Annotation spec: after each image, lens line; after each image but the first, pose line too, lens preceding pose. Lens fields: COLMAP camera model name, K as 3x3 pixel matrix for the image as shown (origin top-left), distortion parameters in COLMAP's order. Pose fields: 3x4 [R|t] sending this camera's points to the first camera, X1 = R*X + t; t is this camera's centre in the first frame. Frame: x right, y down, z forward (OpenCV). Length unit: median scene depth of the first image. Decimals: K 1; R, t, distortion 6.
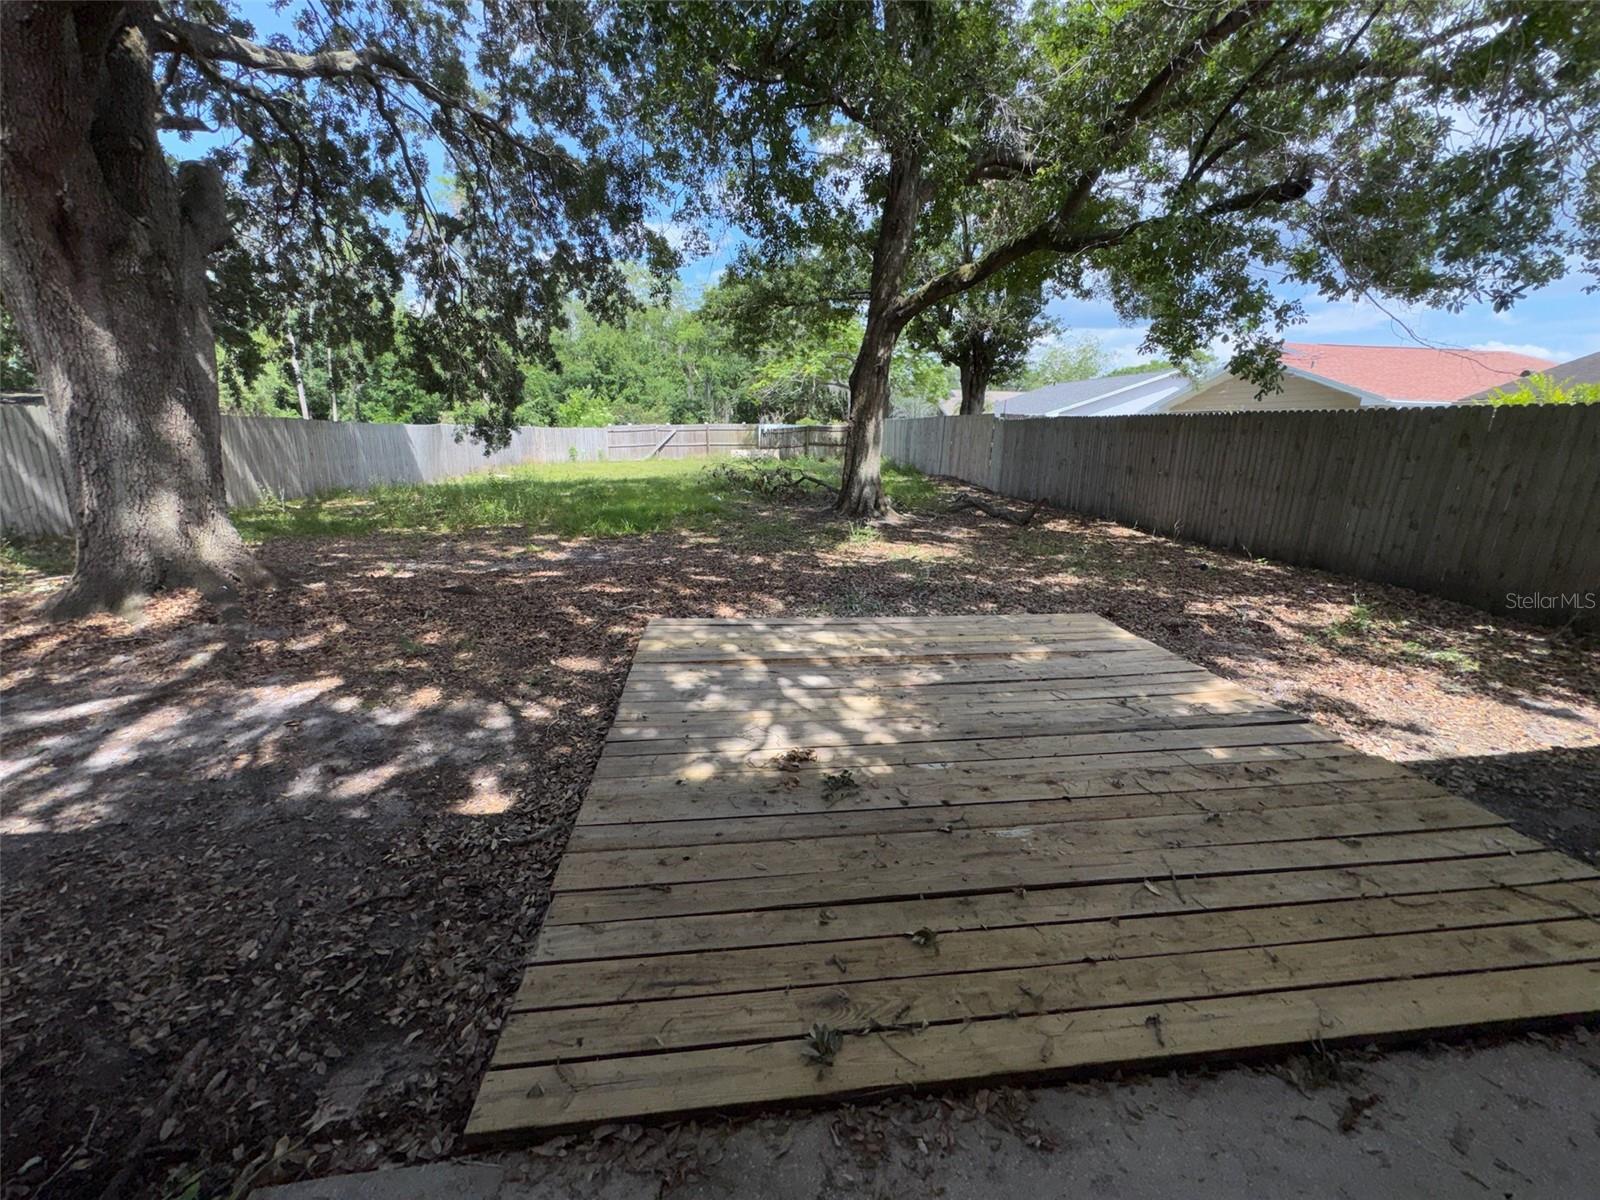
lens RADIAL K [[641.6, 0, 798.9], [0, 641.6, 597.7], [0, 0, 1]] dist [-0.001674, -0.000284]
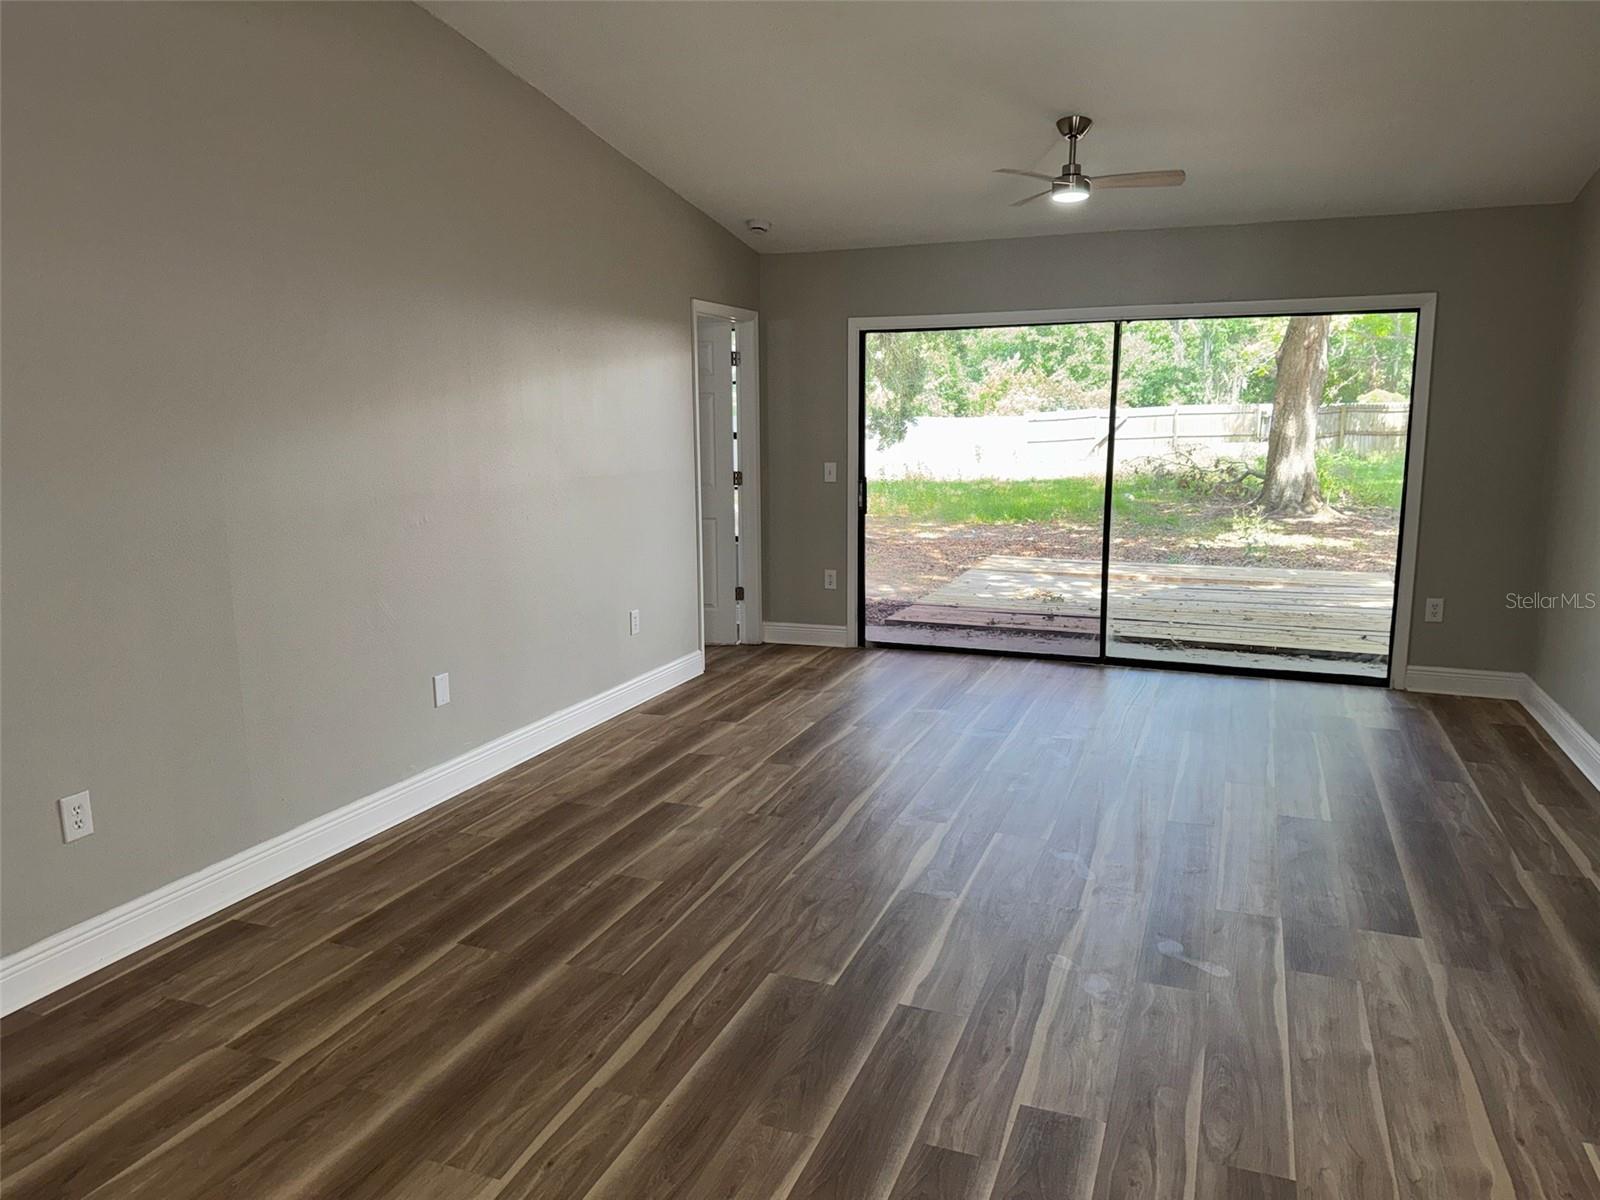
lens RADIAL K [[1118.0, 0, 800.3], [0, 1118.0, 597.4], [0, 0, 1]] dist [0.032515, -0.002670]
pose [[0.877803, 0.054221, -0.475942, 0.054113], [-0.099641, 0.992508, -0.070703, 0.032518], [0.468543, 0.109486, 0.876630, -0.125806]]
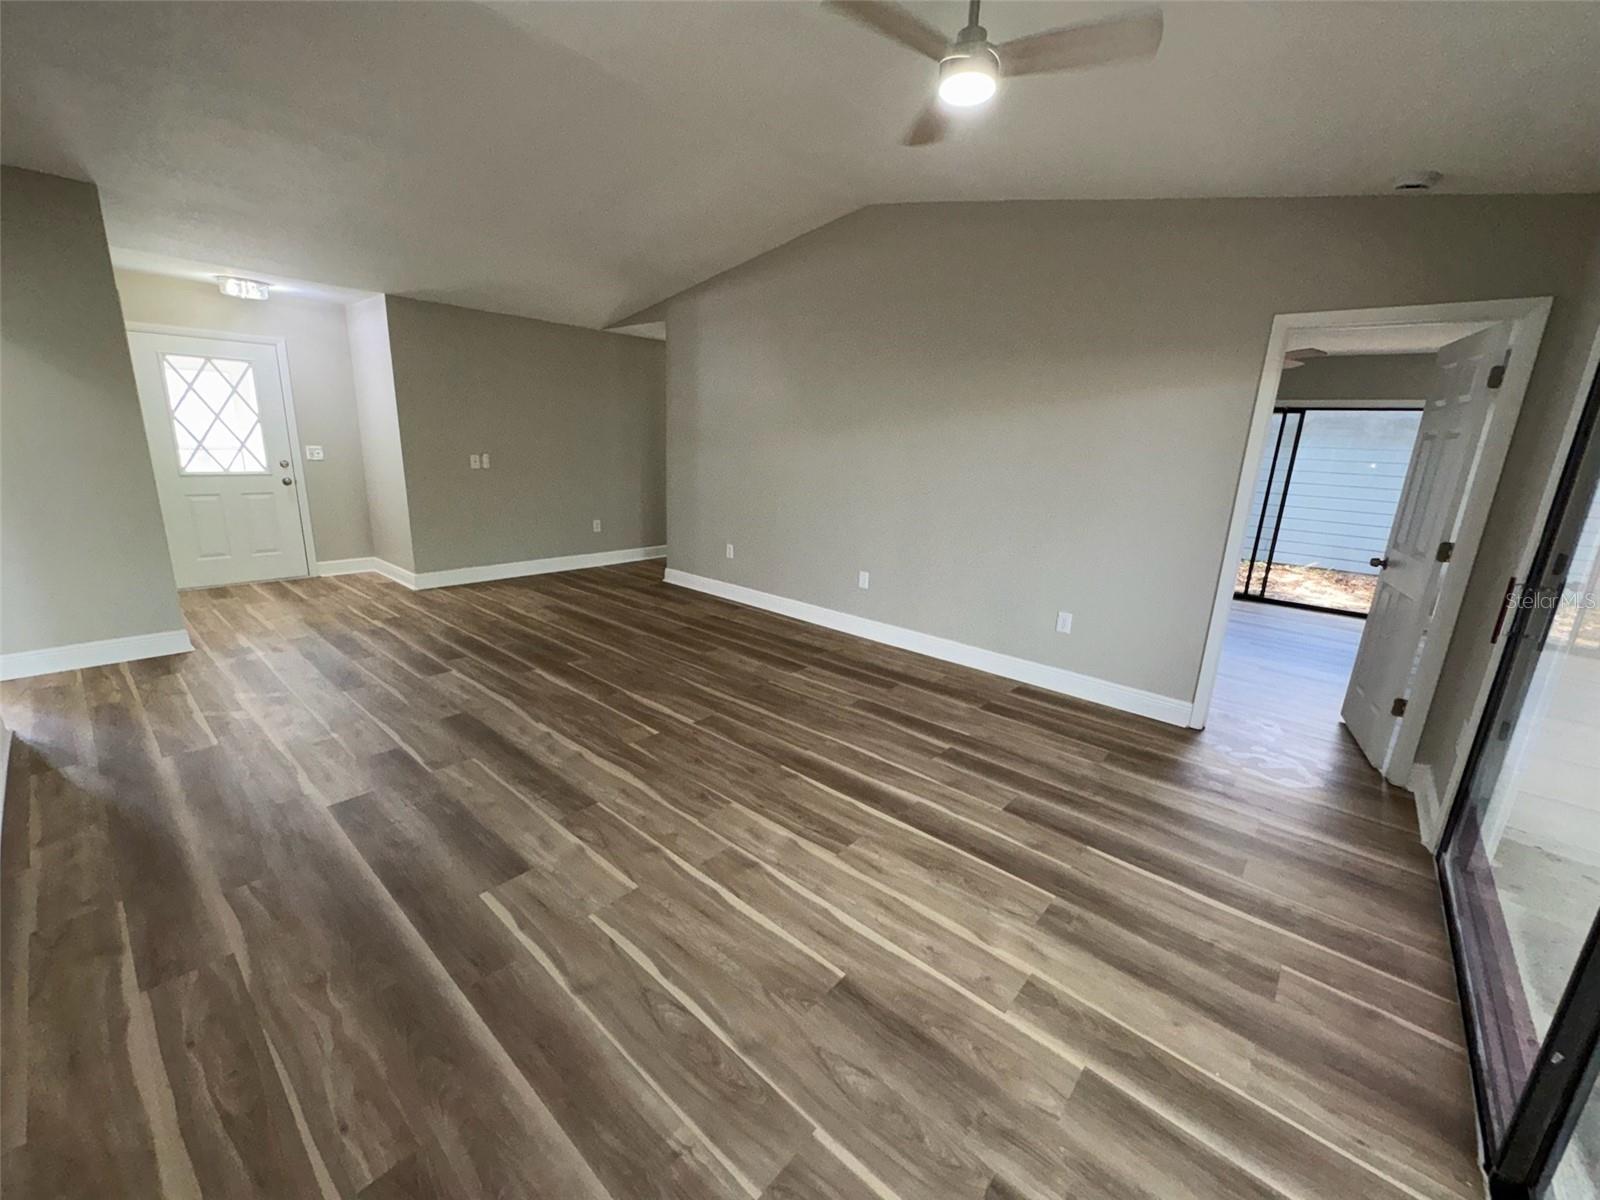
lens RADIAL K [[641.6, 0, 800.4], [0, 641.6, 604.1], [0, 0, 1]] dist [-0.001674, -0.000284]
pose [[-0.743502, 0.117267, -0.658372, 0.072288], [-0.227505, 0.881427, 0.413919, -0.081890], [0.628846, 0.457532, -0.628663, 0.323062]]
